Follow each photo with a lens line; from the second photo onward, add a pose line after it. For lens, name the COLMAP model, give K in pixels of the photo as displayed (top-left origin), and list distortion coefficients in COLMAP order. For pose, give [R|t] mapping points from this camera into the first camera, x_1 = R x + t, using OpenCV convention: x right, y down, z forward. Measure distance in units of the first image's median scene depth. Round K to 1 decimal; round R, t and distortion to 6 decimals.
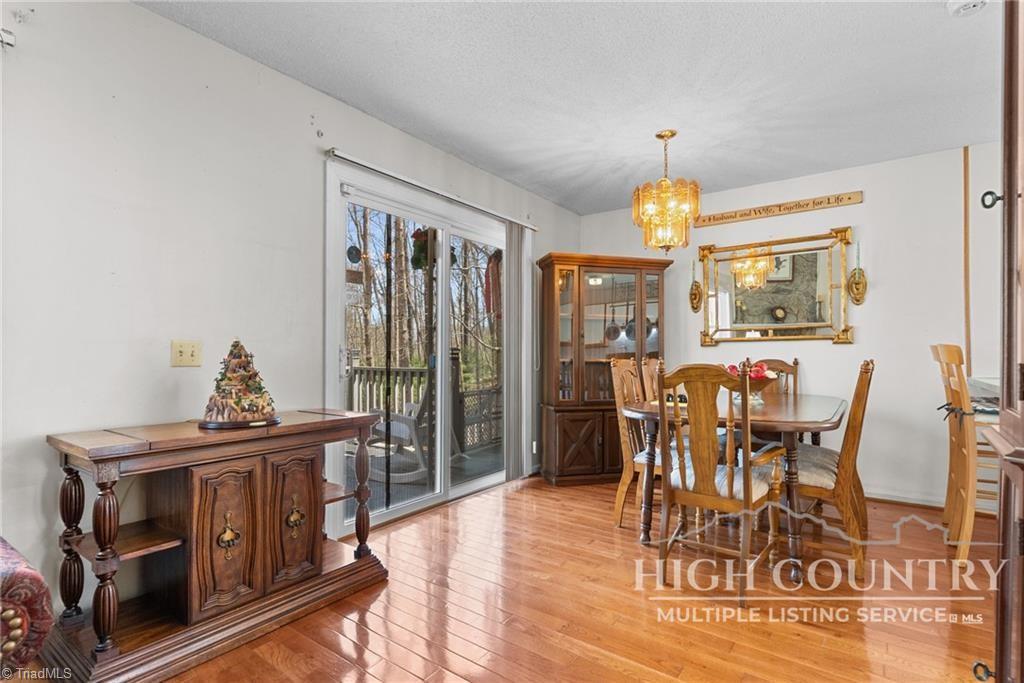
lens RADIAL K [[494.1, 0, 516.5], [0, 494.1, 347.6], [0, 0, 1]] dist [0.003877, 0.000529]
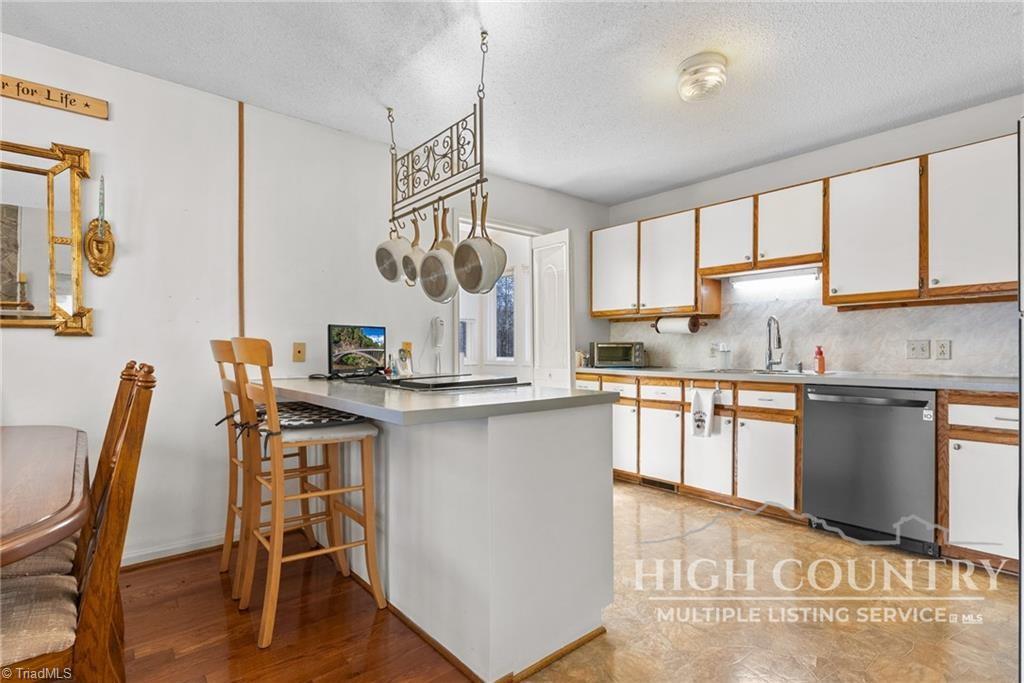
lens RADIAL K [[494.1, 0, 516.6], [0, 494.1, 347.3], [0, 0, 1]] dist [0.003877, 0.000529]
pose [[0.232130, 0.003336, 0.972679, 0.188348], [-0.006302, 0.999978, -0.001926, 0.003907], [-0.972664, -0.005683, 0.232146, 0.322832]]
